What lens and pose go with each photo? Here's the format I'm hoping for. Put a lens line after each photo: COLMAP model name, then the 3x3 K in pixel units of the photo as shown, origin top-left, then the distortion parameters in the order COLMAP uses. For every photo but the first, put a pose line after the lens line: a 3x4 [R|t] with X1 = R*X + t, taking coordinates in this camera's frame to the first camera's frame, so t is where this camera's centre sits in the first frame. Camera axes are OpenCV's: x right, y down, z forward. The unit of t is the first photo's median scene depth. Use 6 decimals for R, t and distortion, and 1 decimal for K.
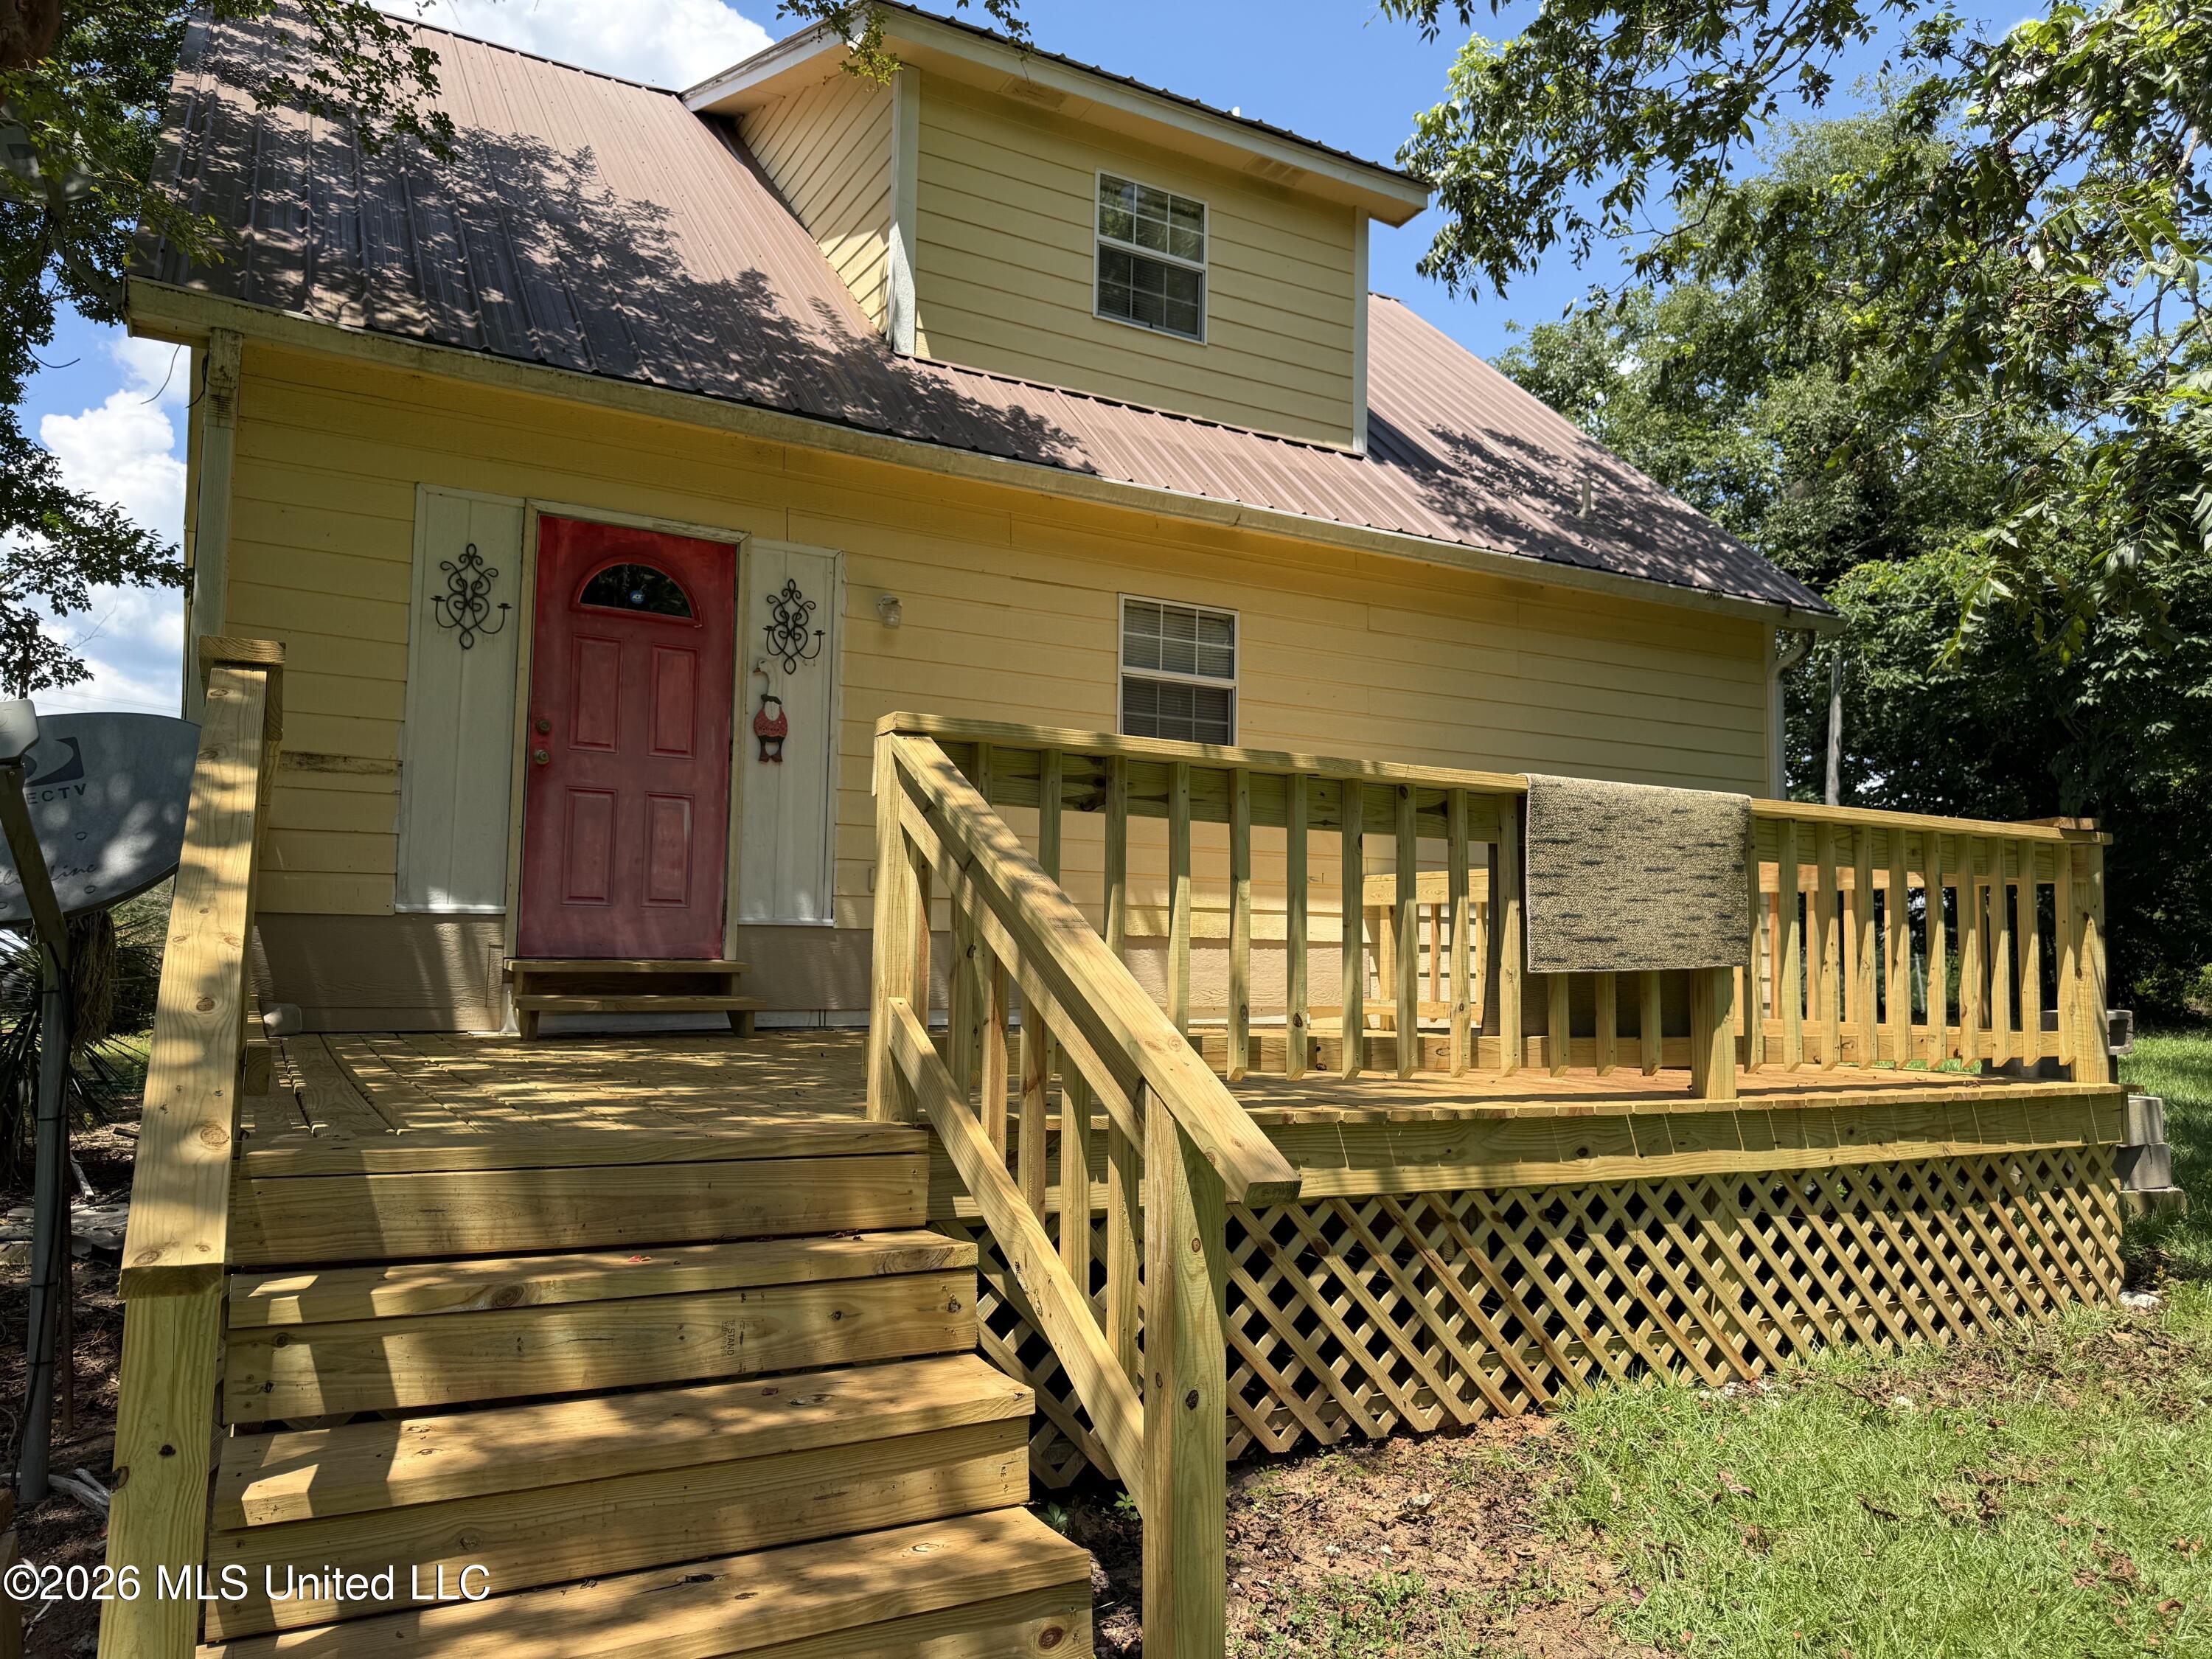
lens RADIAL K [[1549.6, 0, 1089.1], [0, 1549.6, 826.9], [0, 0, 1]] dist [0.098781, -0.226576]
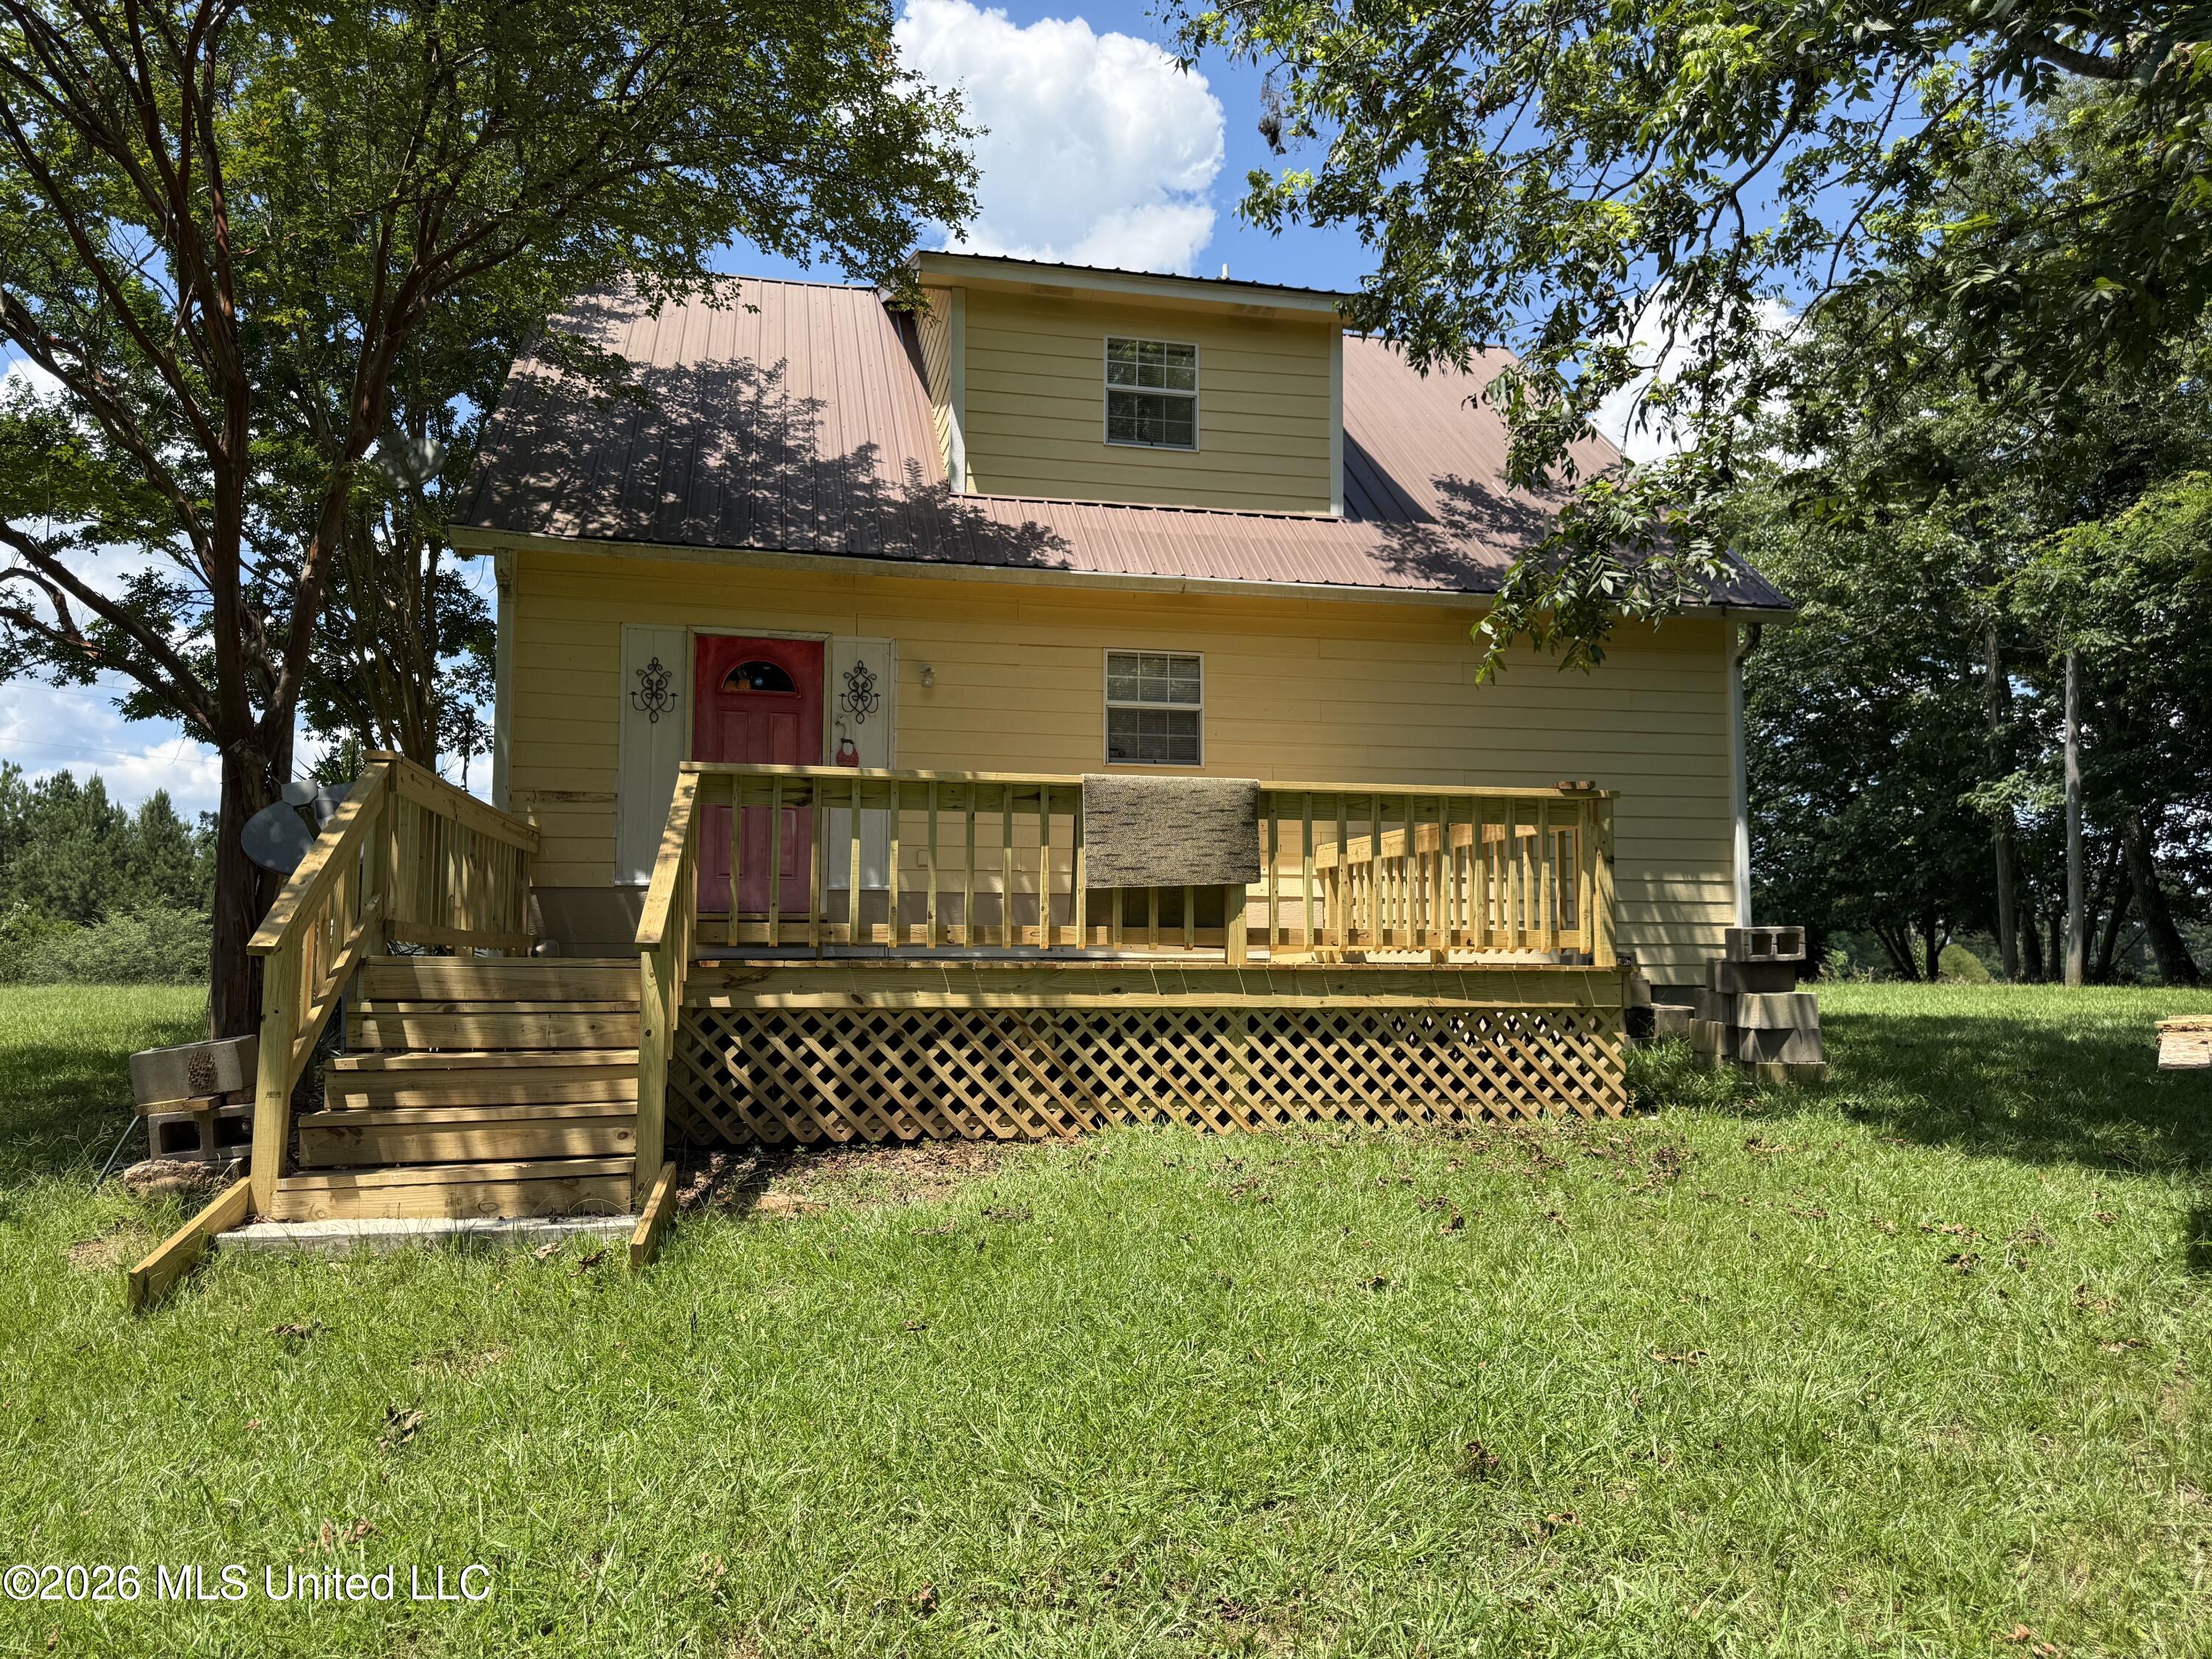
lens RADIAL K [[1549.6, 0, 1089.1], [0, 1549.6, 826.9], [0, 0, 1]] dist [0.098781, -0.226576]
pose [[0.954211, -0.039528, -0.296511, 0.748636], [0.038870, 0.999211, -0.008116, 0.036745], [0.296598, -0.003780, 0.954995, -0.605697]]
